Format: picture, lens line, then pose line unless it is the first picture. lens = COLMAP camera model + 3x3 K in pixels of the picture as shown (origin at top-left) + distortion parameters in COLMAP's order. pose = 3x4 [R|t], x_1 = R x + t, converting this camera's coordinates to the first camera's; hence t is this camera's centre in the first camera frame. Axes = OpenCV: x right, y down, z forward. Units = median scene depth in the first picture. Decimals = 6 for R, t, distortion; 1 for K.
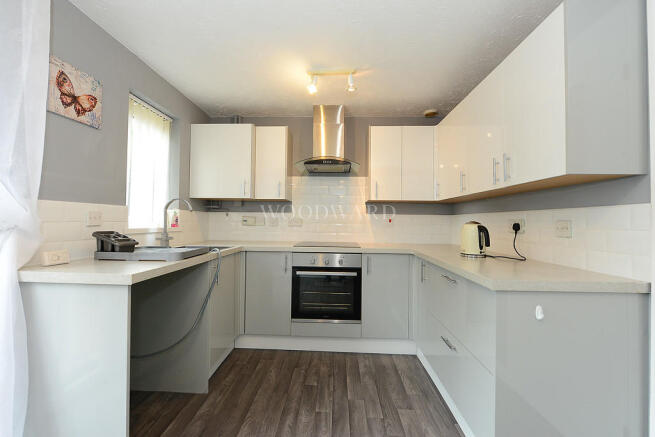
lens RADIAL K [[261.8, 0, 328.5], [0, 261.8, 218.4], [0, 0, 1]] dist [-0.000270, -0.000313]
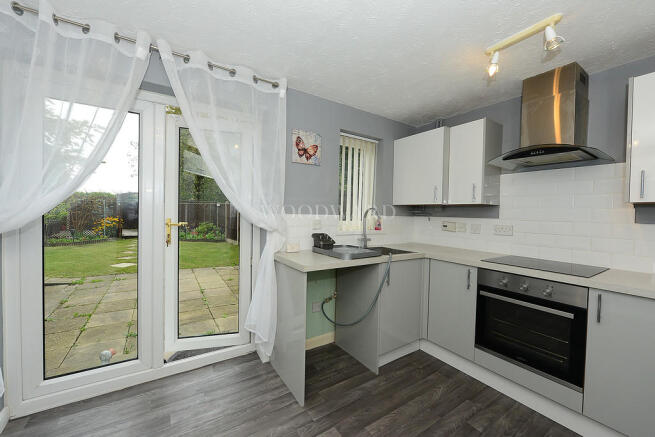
lens RADIAL K [[261.8, 0, 327.2], [0, 261.8, 218.8], [0, 0, 1]] dist [-0.000270, -0.000313]
pose [[0.584483, 0.019398, -0.811174, 0.276443], [-0.006420, 0.999793, 0.019282, -0.043729], [0.811380, -0.006062, 0.584487, 0.104170]]
